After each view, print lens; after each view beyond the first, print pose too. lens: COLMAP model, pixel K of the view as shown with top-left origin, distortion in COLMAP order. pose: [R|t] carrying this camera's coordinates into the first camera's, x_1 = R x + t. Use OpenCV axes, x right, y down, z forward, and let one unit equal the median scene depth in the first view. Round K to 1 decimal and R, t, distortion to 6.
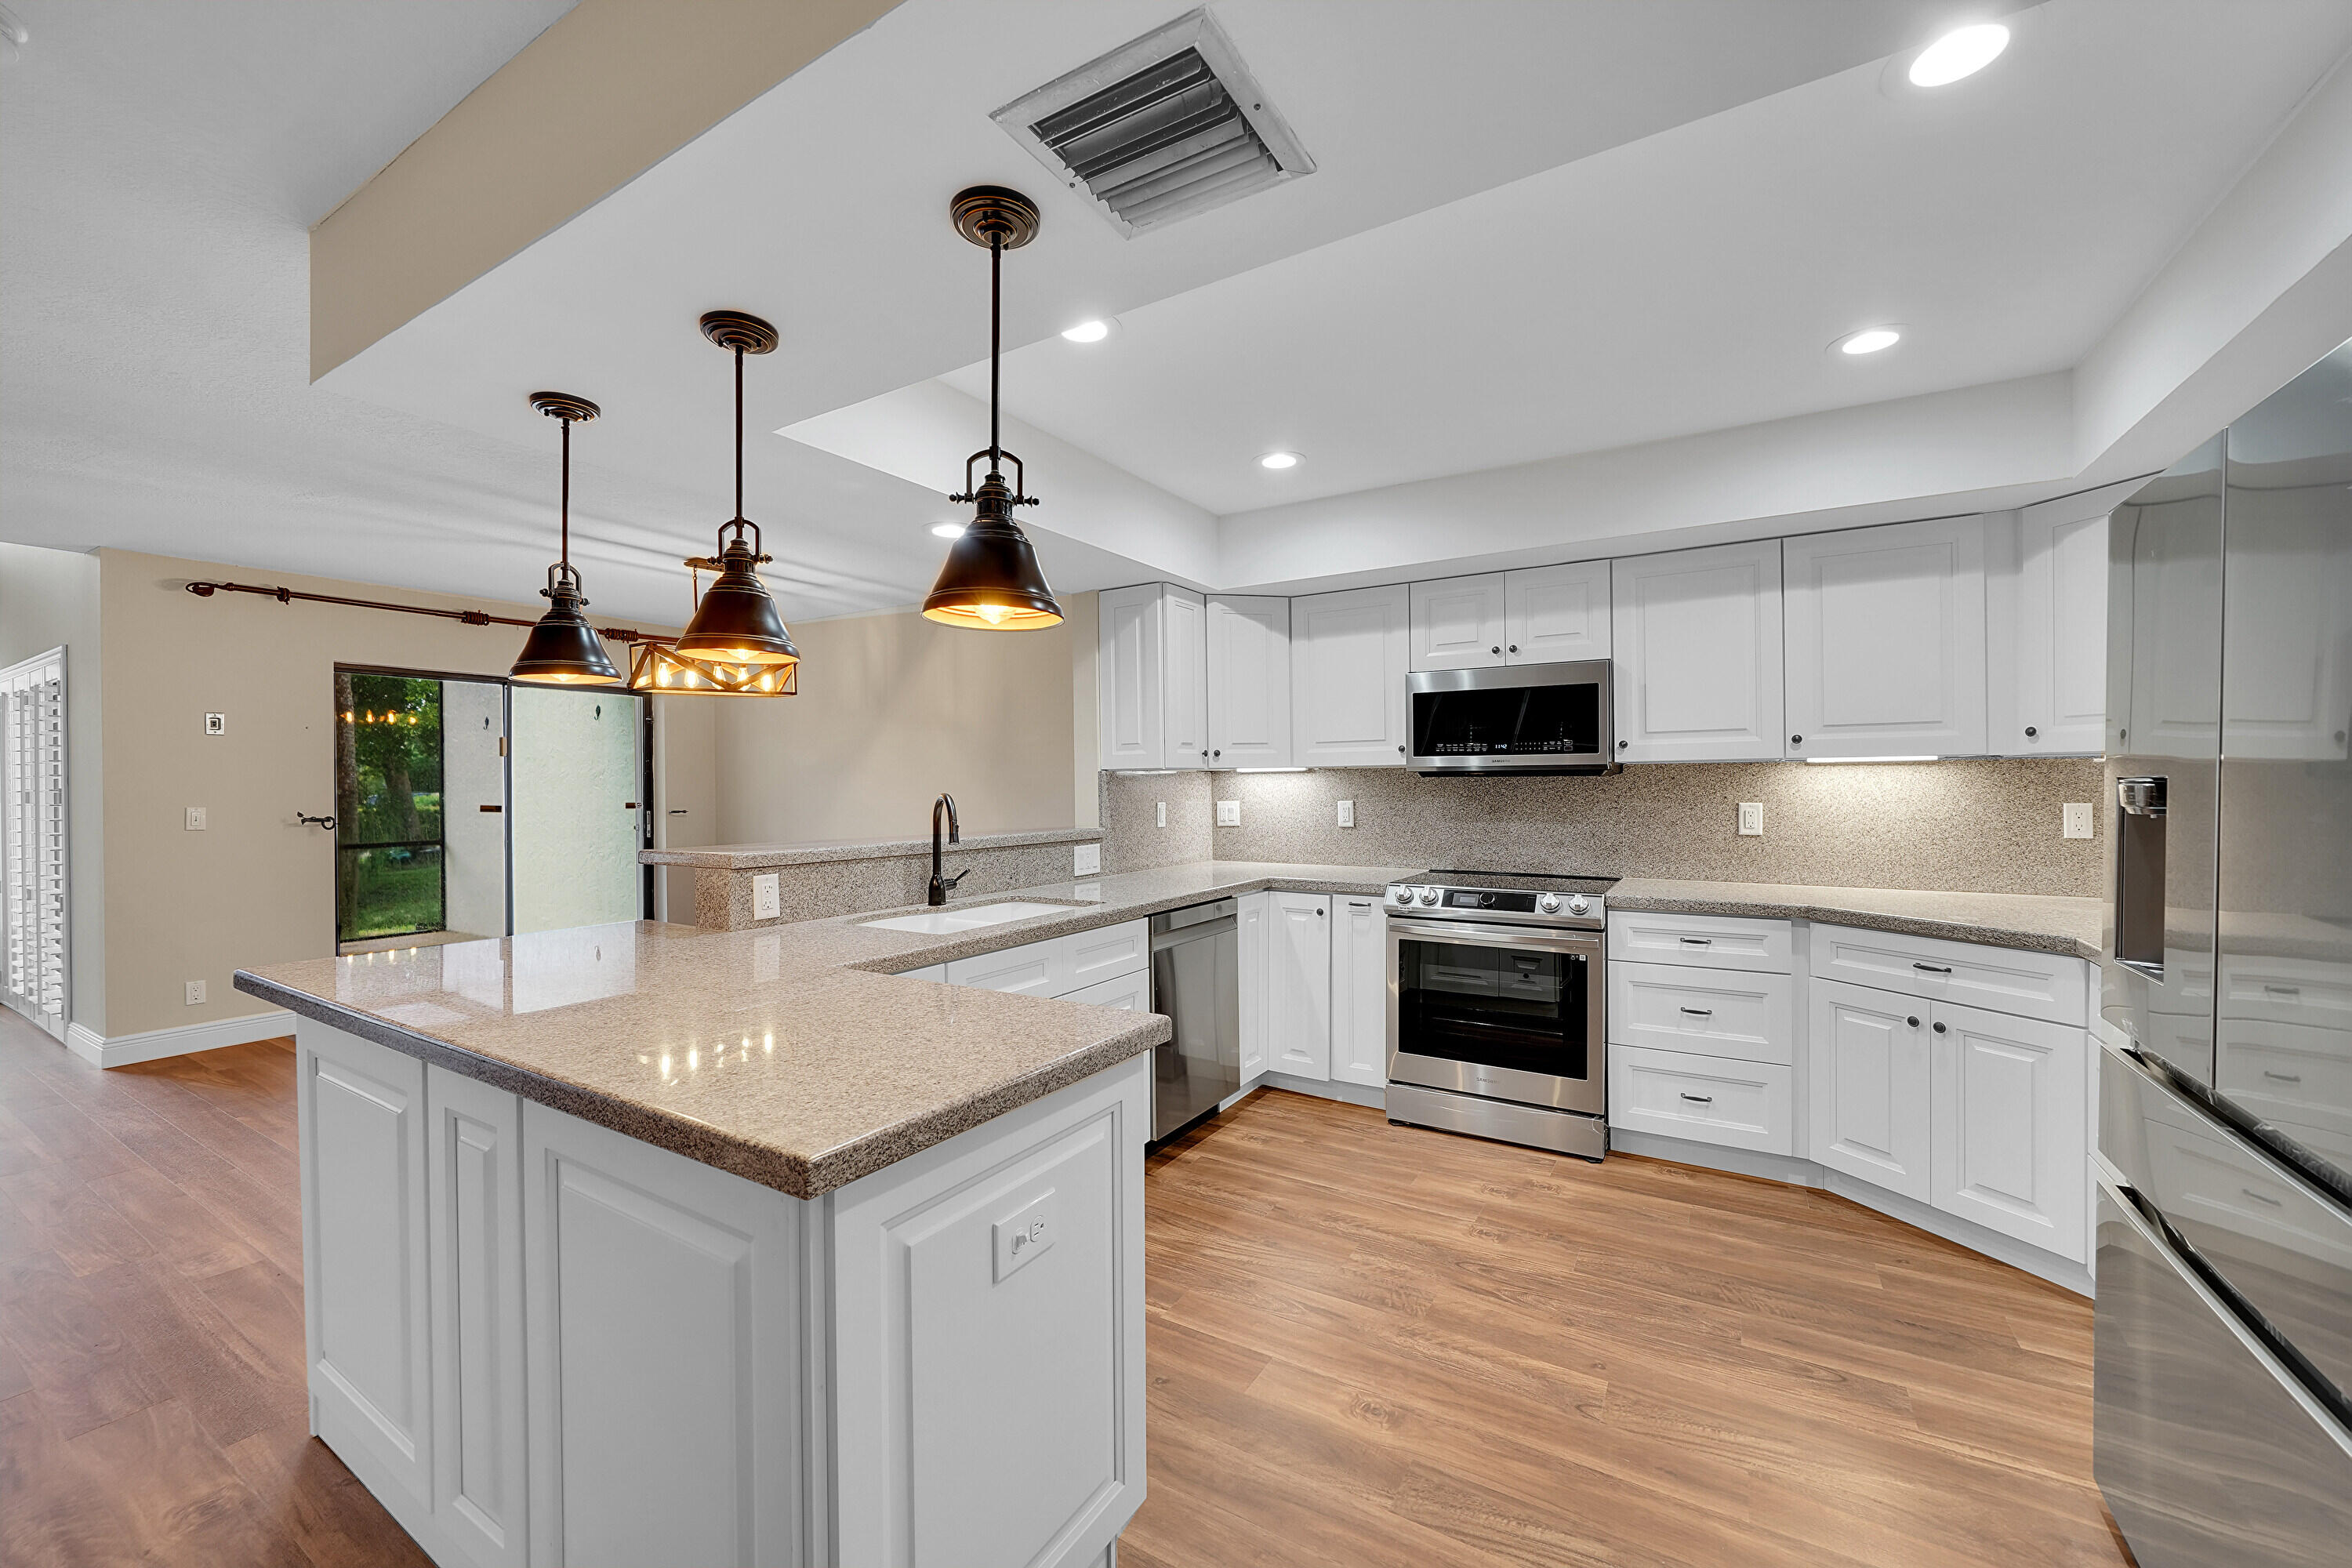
lens RADIAL K [[918.8, 0, 1196.2], [0, 918.8, 782.0], [0, 0, 1]] dist [-0.010790, 0.001900]
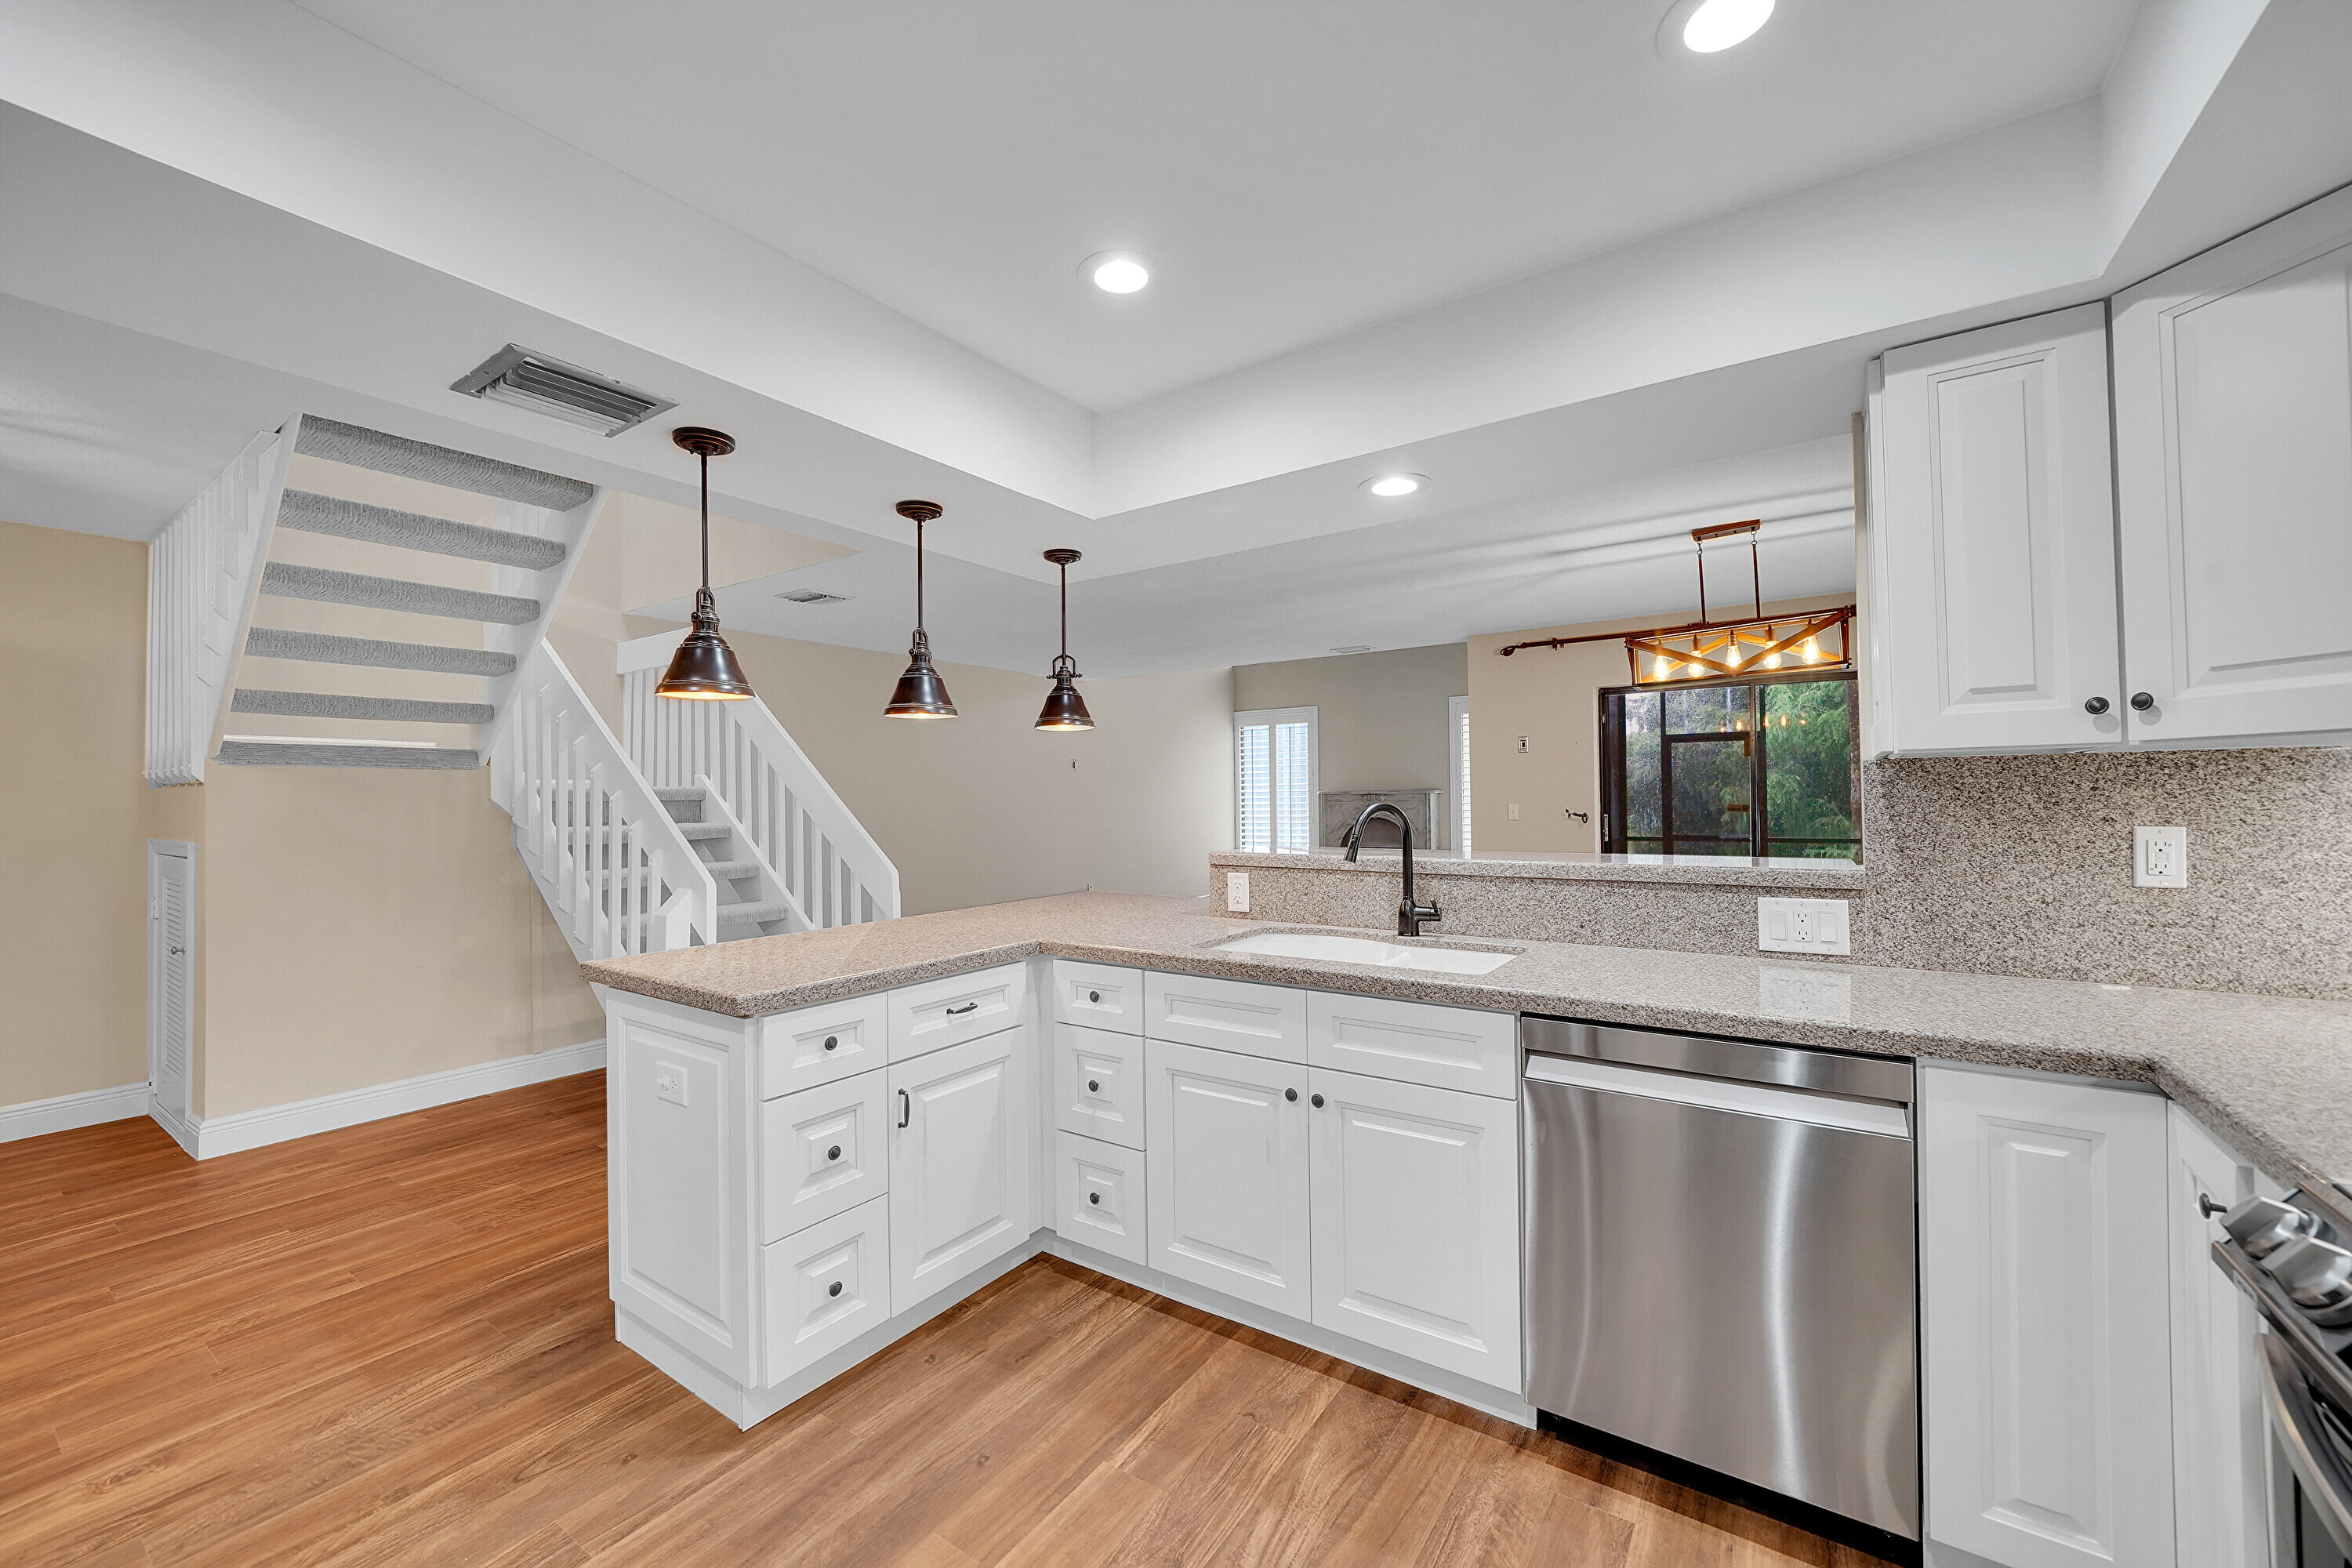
lens RADIAL K [[918.8, 0, 1177.1], [0, 918.8, 790.0], [0, 0, 1]] dist [-0.010790, 0.001900]
pose [[-0.068119, 0.000771, -0.997677, 0.409142], [0.015623, 0.999878, -0.000294, -0.001300], [0.997555, -0.015606, -0.068122, 0.611901]]
